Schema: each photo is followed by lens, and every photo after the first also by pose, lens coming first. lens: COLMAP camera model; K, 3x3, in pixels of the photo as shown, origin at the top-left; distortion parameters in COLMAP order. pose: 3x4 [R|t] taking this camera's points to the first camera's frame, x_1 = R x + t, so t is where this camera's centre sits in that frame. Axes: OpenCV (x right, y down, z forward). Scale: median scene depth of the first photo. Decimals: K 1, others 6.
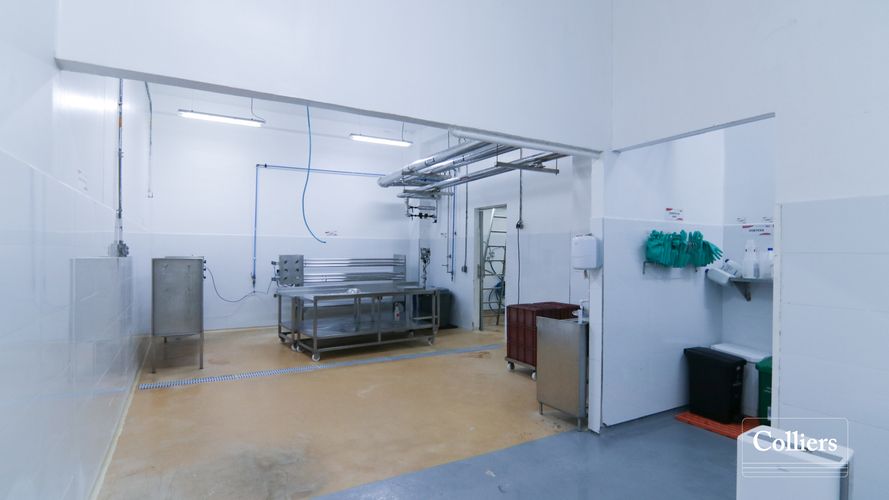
lens RADIAL K [[453.5, 0, 445.7], [0, 453.5, 251.7], [0, 0, 1]] dist [-0.002455, -0.000204]
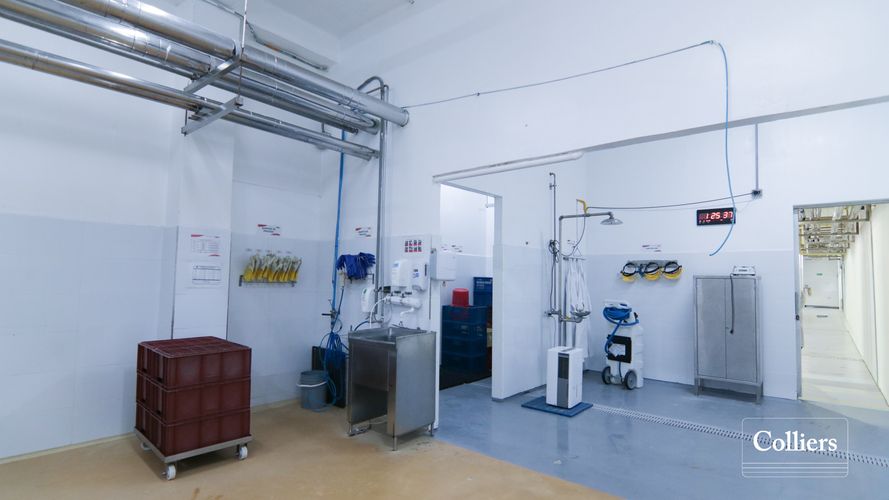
lens RADIAL K [[453.5, 0, 446.2], [0, 453.5, 254.3], [0, 0, 1]] dist [-0.002455, -0.000204]
pose [[-0.335574, 0.040131, 0.941159, -0.676283], [-0.018934, 0.998603, -0.049332, 0.031632], [-0.941824, -0.034374, -0.334346, 1.274918]]
